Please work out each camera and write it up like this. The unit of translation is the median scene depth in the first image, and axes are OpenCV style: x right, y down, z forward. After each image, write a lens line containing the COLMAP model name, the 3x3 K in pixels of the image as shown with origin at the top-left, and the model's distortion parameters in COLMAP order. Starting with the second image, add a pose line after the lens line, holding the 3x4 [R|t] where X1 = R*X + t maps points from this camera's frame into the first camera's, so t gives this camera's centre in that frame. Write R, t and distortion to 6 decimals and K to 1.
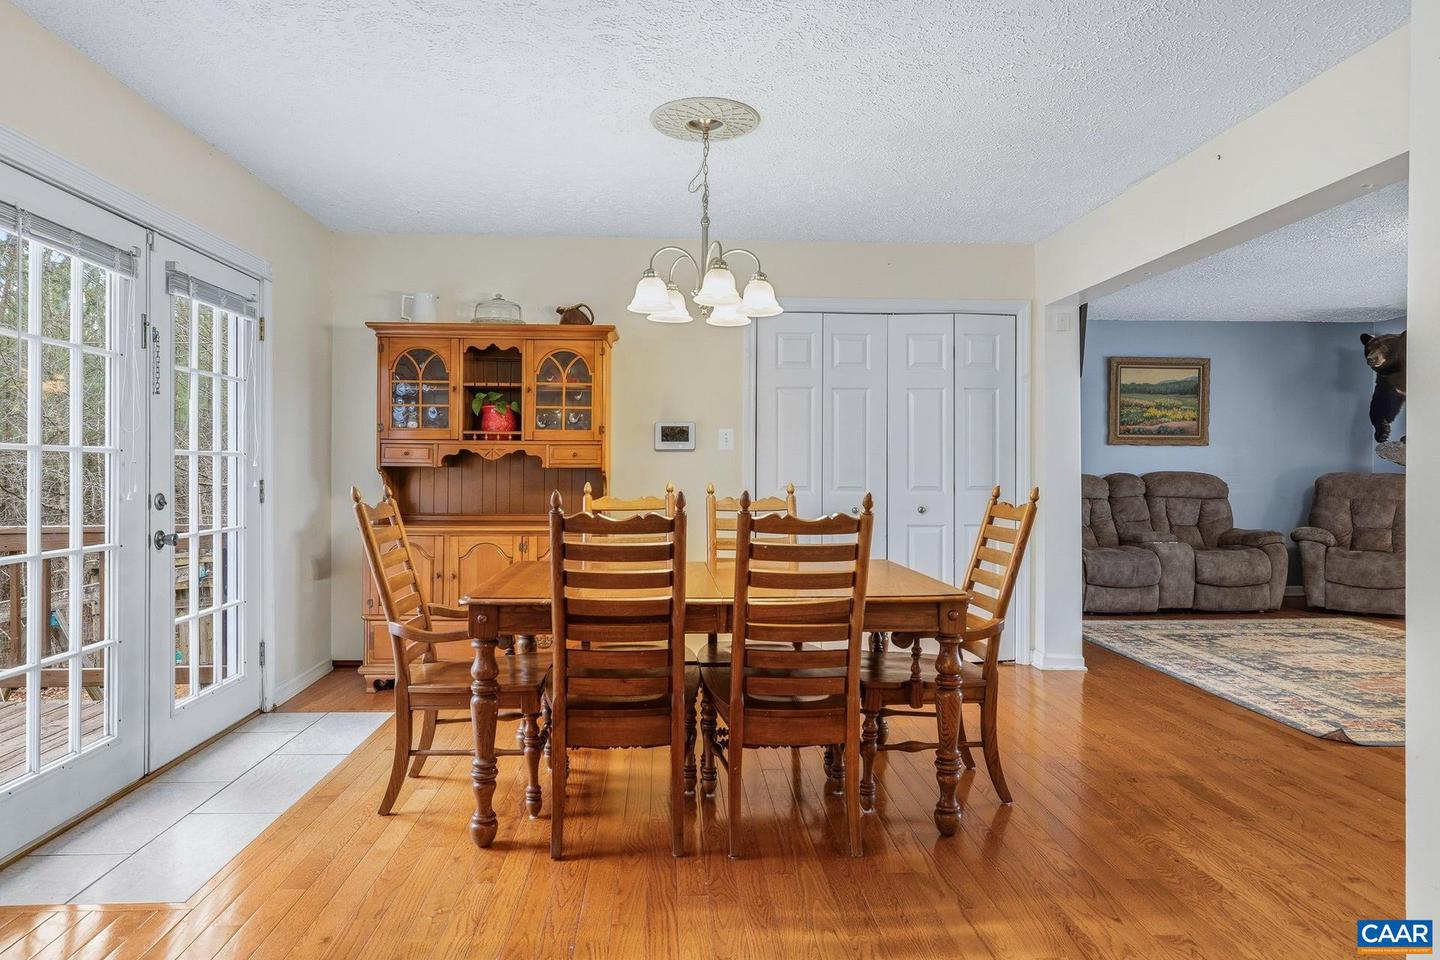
lens RADIAL K [[919.4, 0, 719.0], [0, 919.4, 473.8], [0, 0, 1]] dist [0.001466, 0.000516]
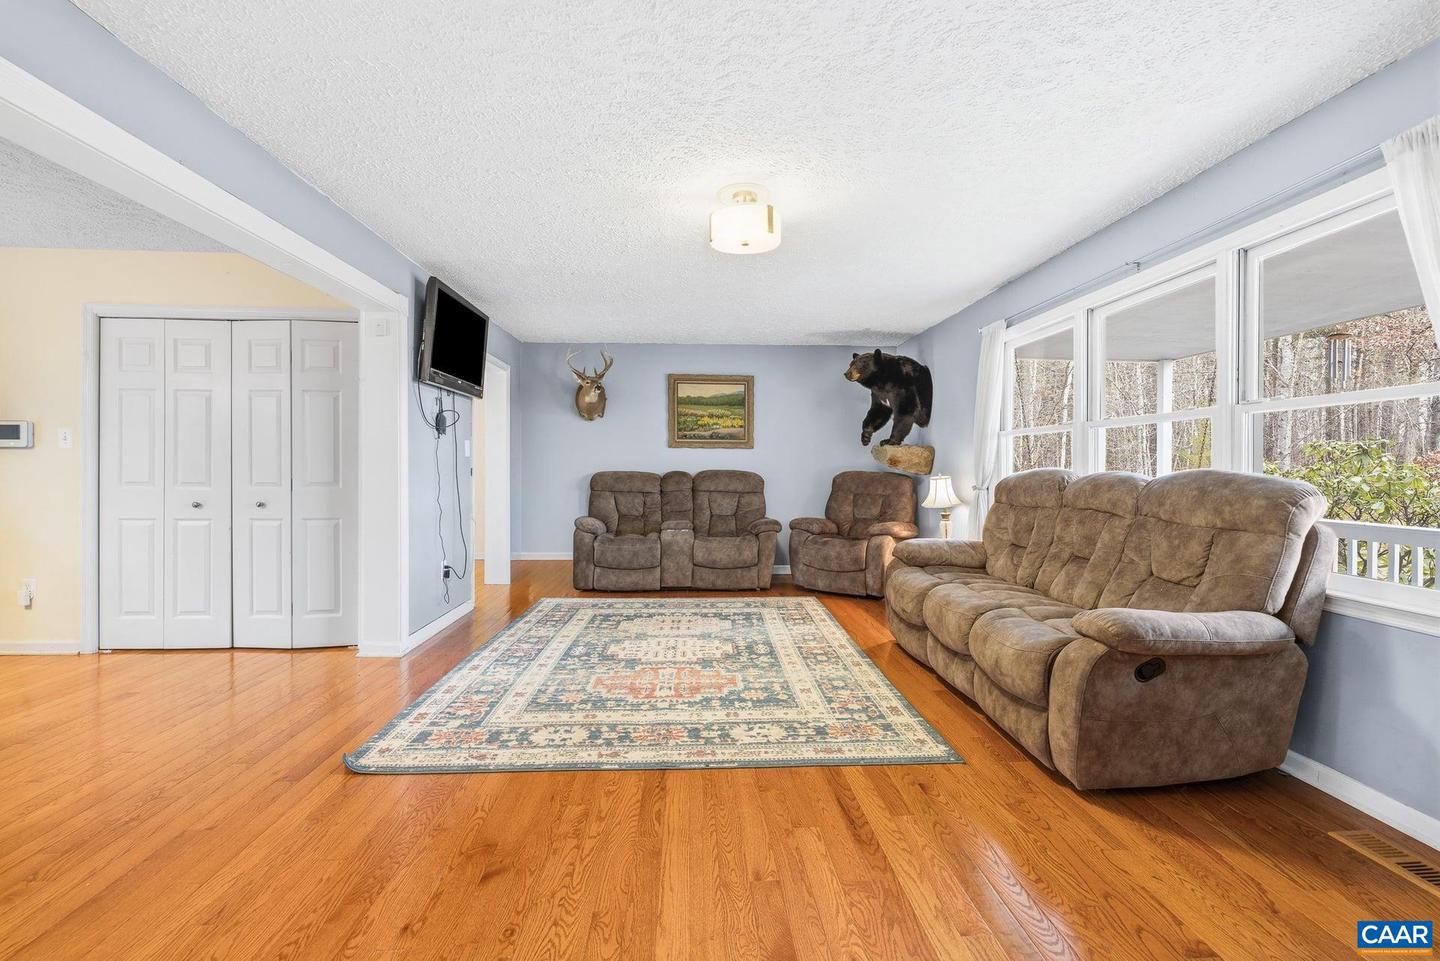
lens RADIAL K [[618.0, 0, 721.7], [0, 618.0, 477.8], [0, 0, 1]] dist [0.000398, 0.000020]
pose [[0.999890, 0.002585, -0.014631, 0.515998], [-0.002455, 0.999958, 0.008840, 0.000590], [0.014654, -0.008803, 0.999854, 0.198540]]
